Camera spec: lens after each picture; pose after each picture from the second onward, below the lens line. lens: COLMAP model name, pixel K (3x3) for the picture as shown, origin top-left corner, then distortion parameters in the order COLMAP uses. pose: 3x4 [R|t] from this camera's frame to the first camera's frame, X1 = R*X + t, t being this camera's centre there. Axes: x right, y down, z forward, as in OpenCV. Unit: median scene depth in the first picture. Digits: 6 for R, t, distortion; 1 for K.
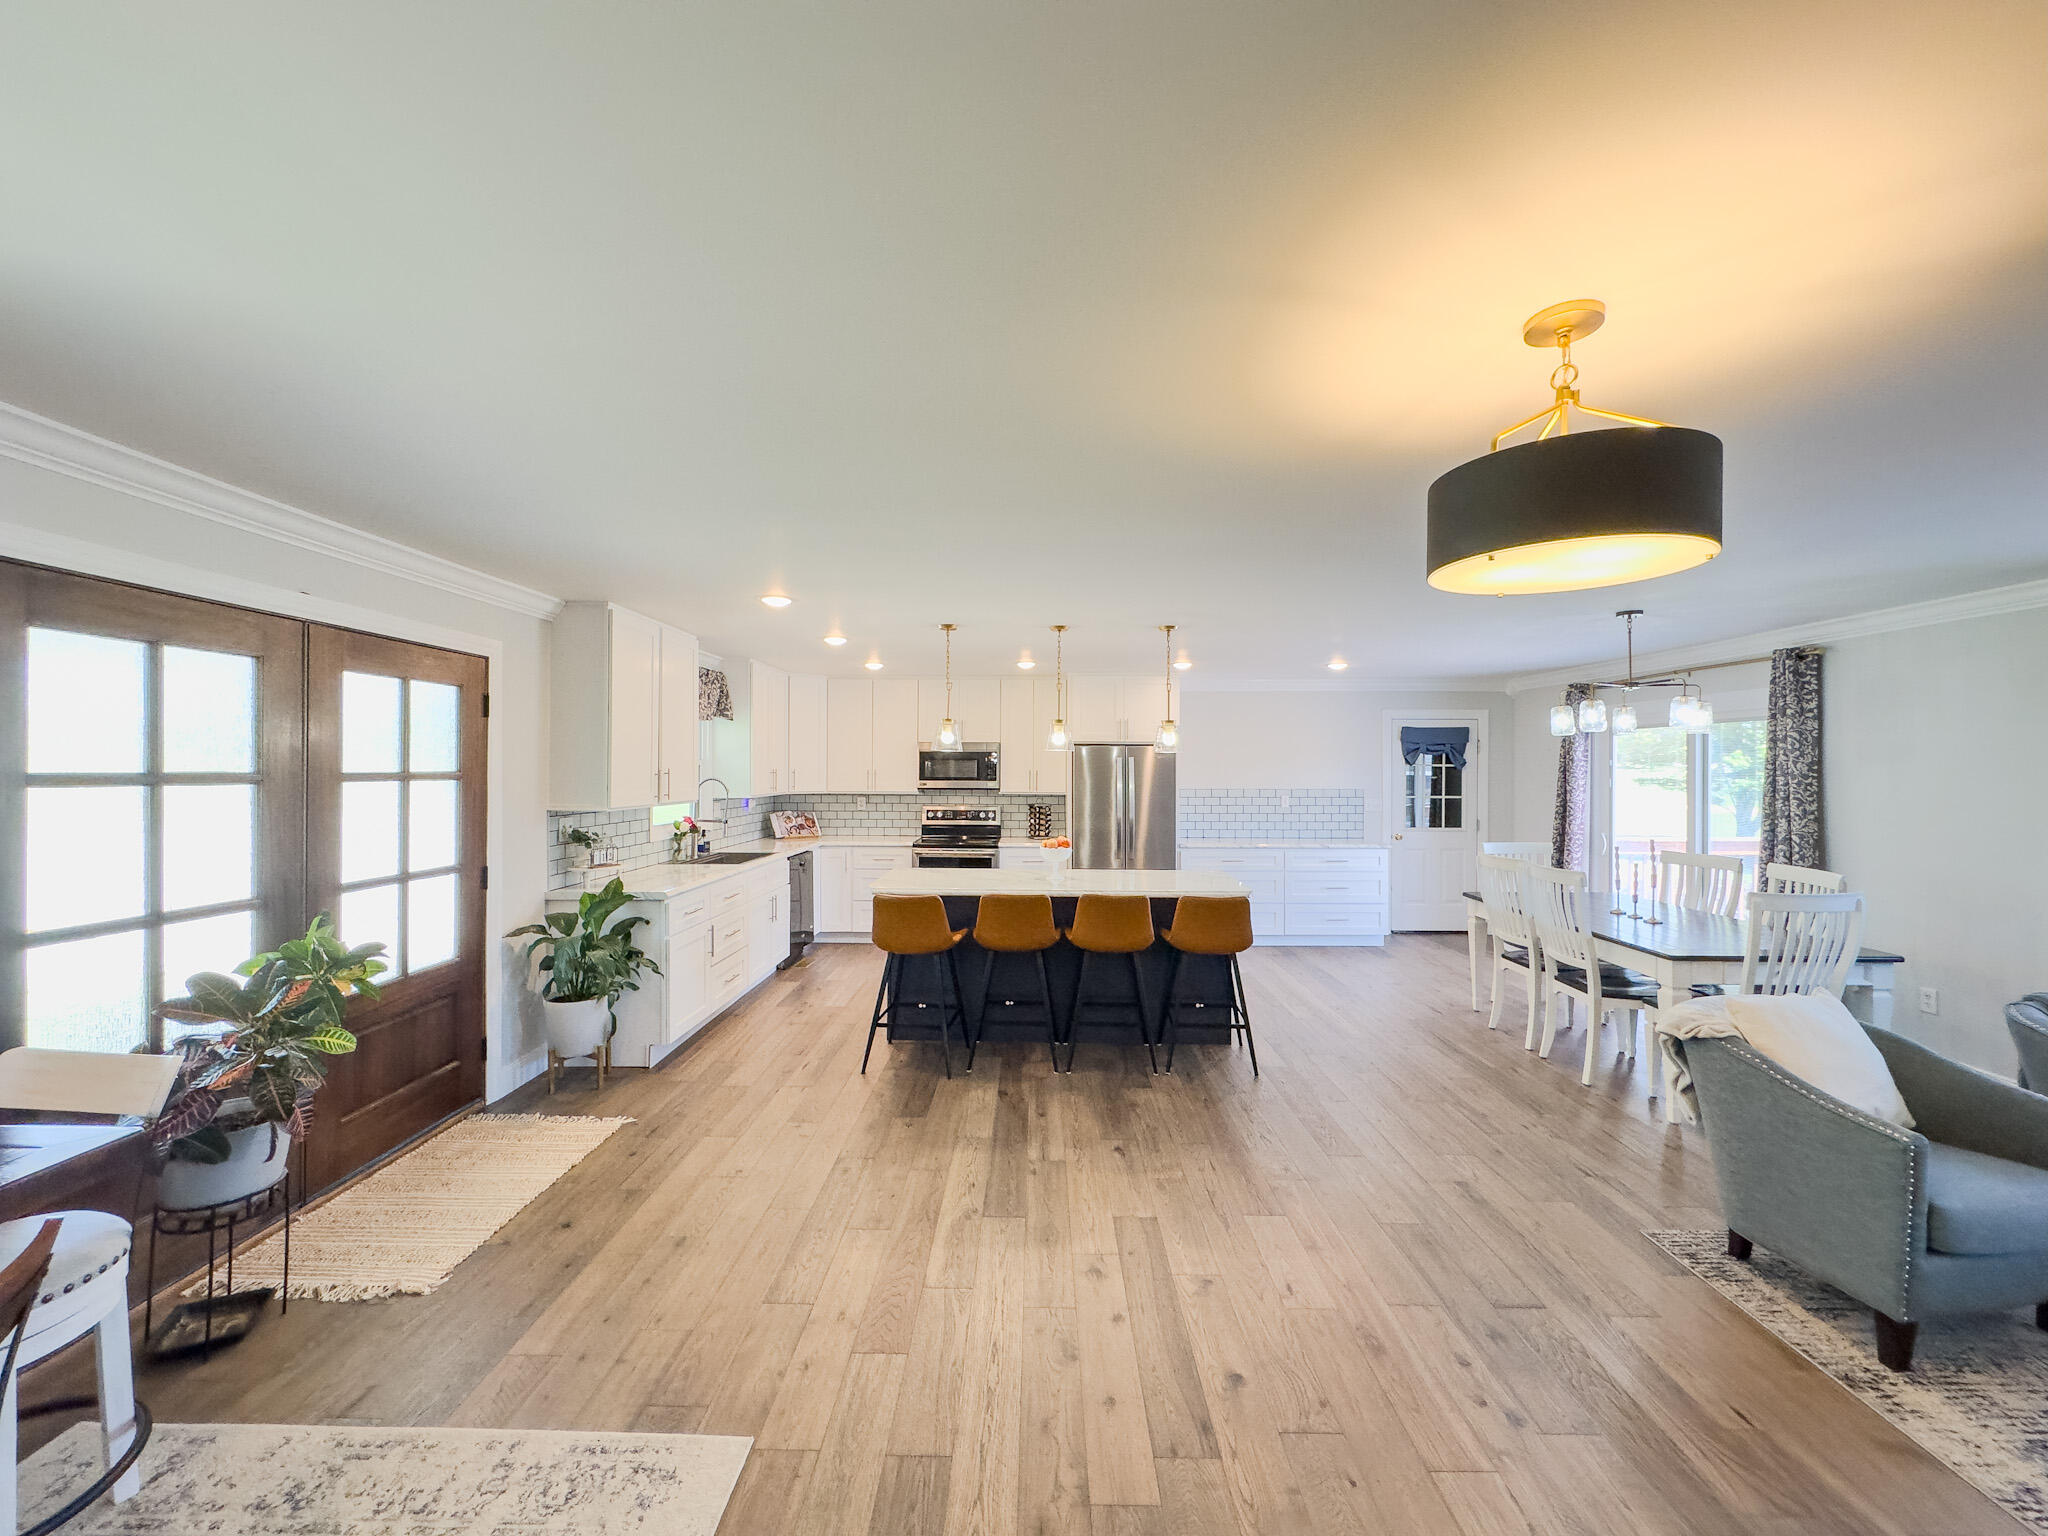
lens RADIAL K [[817.3, 0, 1024.0], [0, 817.3, 768.0], [0, 0, 1]] dist [0.000419, 0.000317]
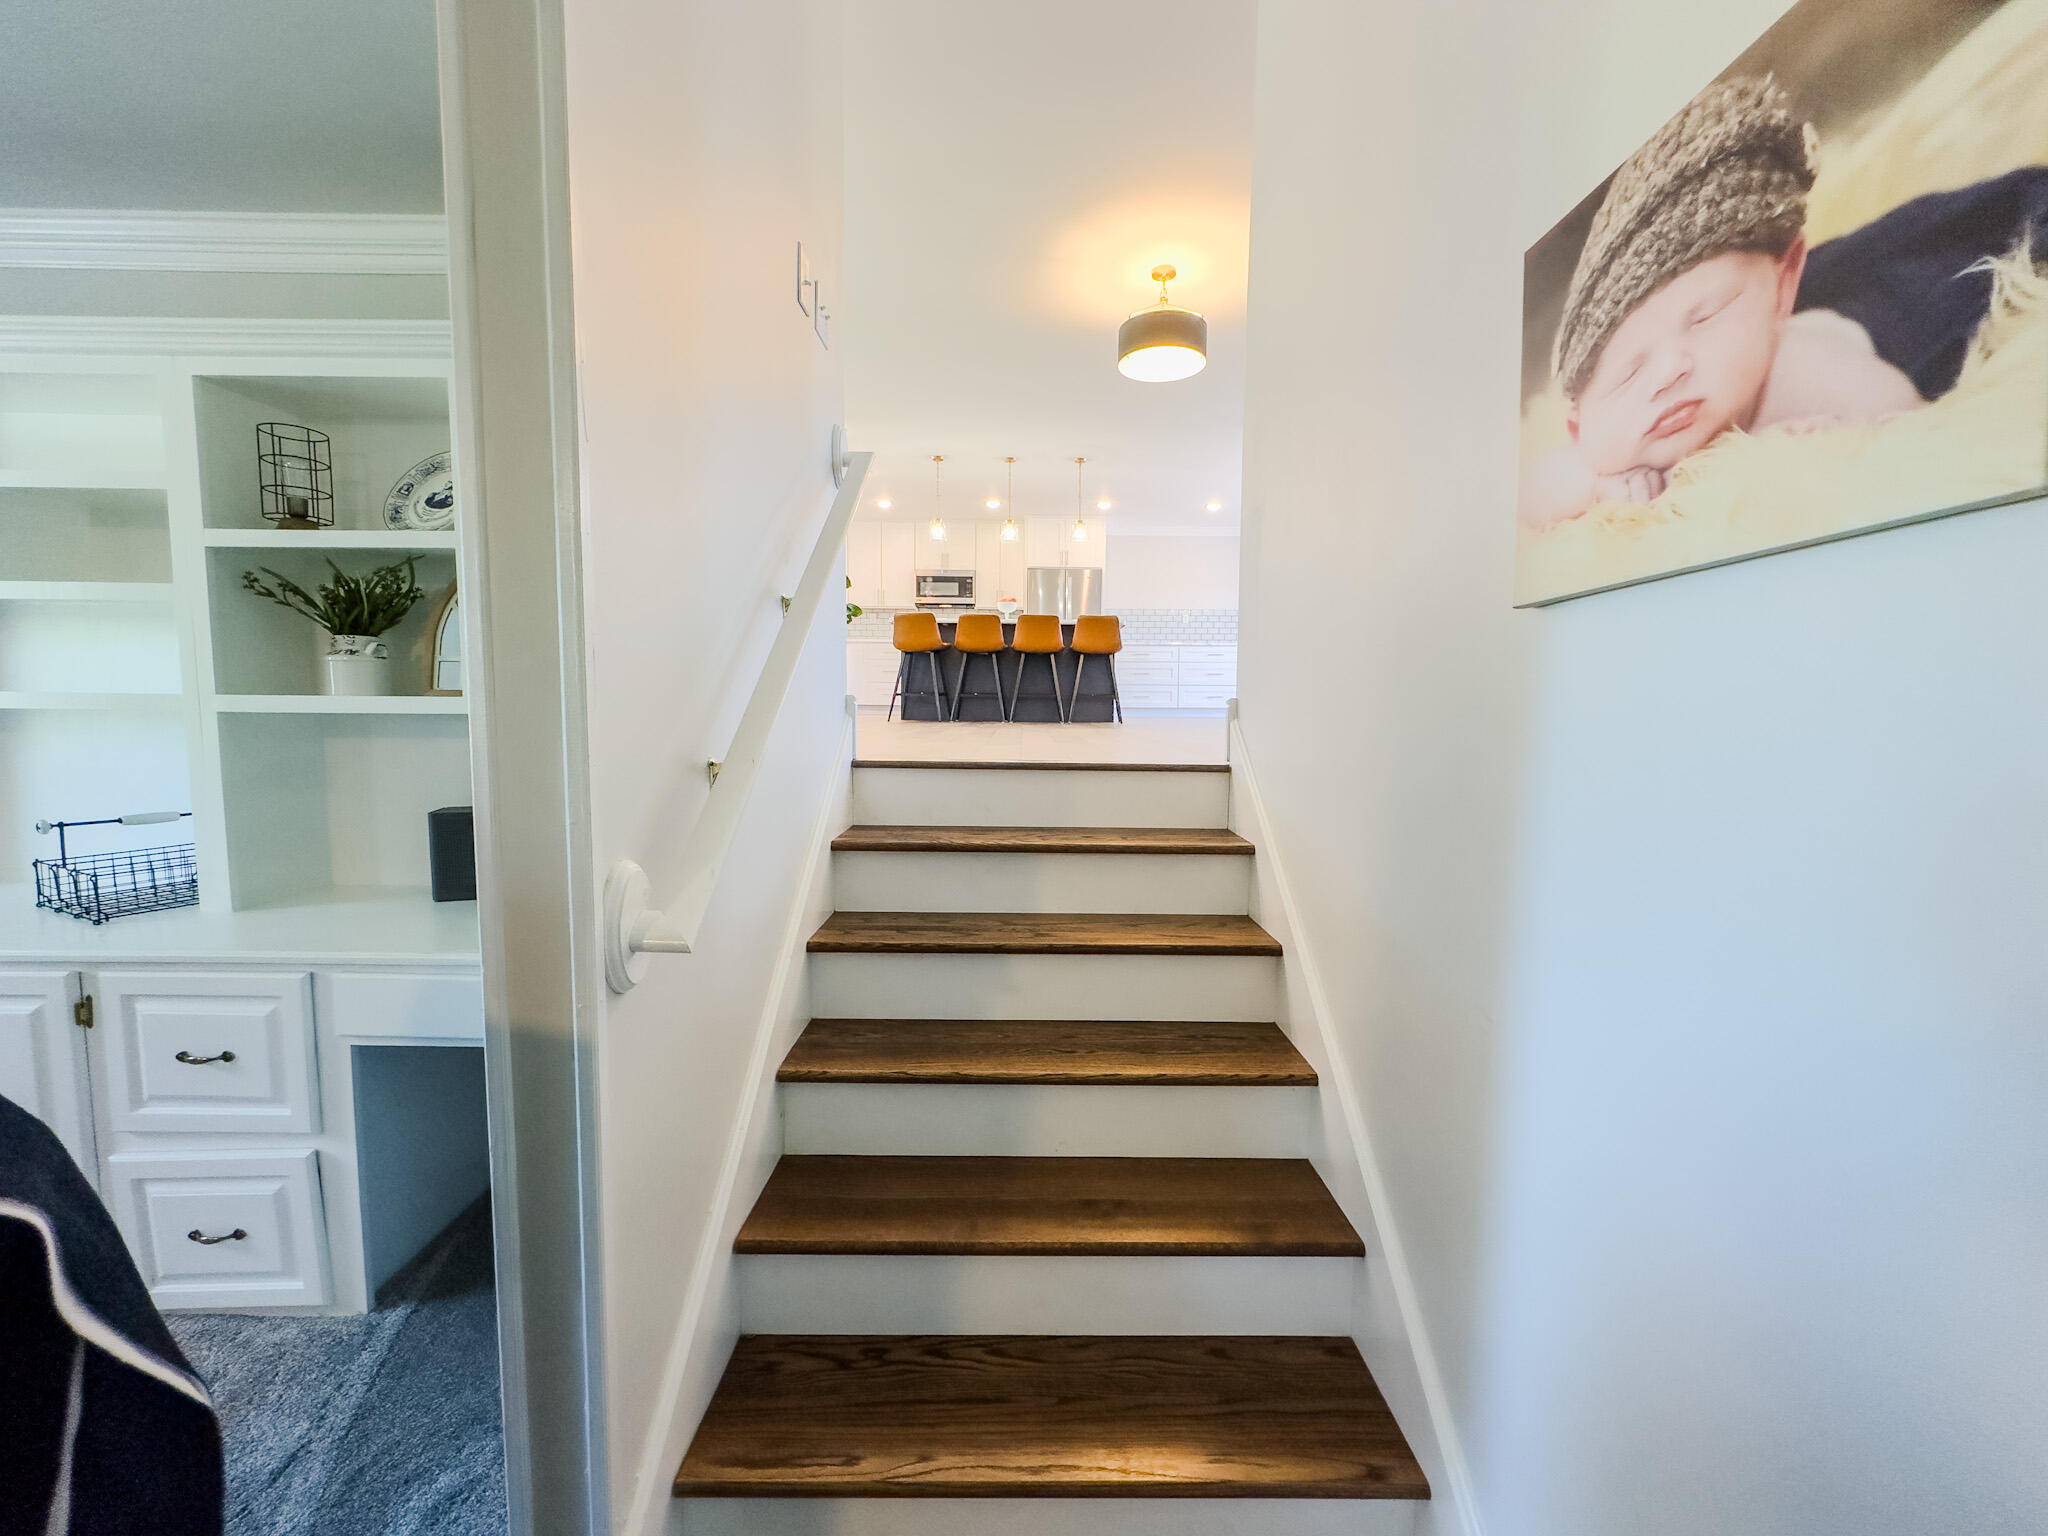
lens RADIAL K [[817.3, 0, 1024.0], [0, 817.3, 768.0], [0, 0, 1]] dist [0.000419, 0.000317]
pose [[0.999811, 0.008488, 0.017500, 0.031649], [-0.009962, 0.996250, 0.085946, 0.187271], [-0.016705, -0.086104, 0.996146, -0.397777]]
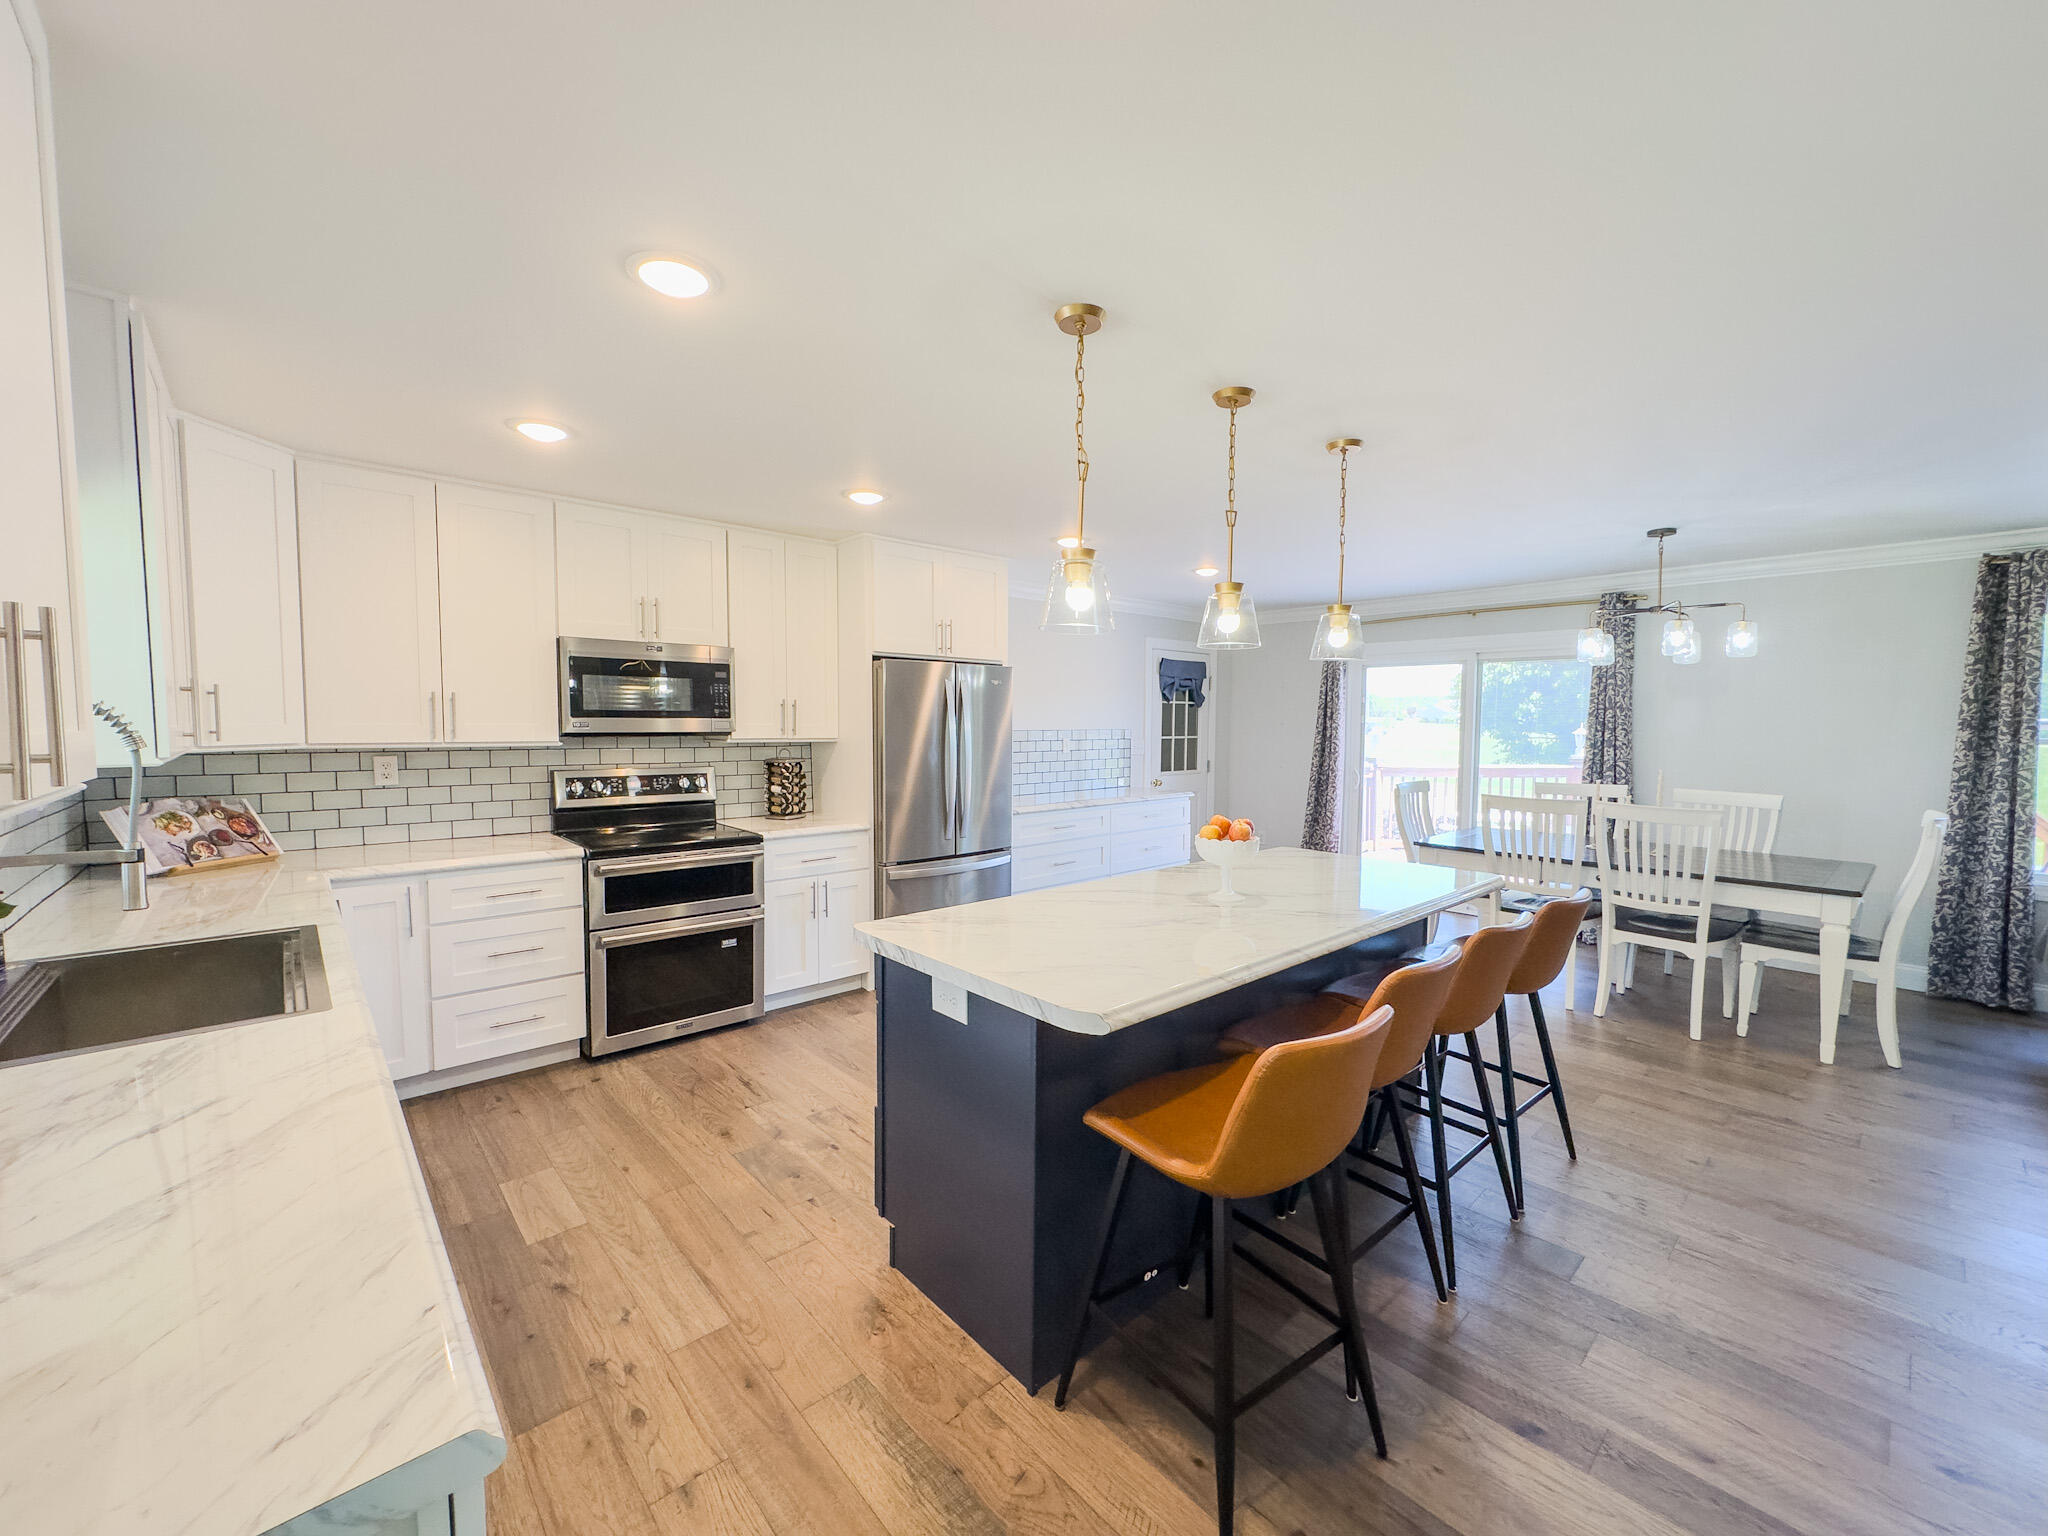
lens RADIAL K [[817.3, 0, 1024.0], [0, 817.3, 768.0], [0, 0, 1]] dist [0.000419, 0.000317]
pose [[0.729527, -0.039902, 0.682787, -0.273008], [-0.001954, 0.998171, 0.060421, 0.016172], [-0.683949, -0.045412, 0.728115, 0.490771]]
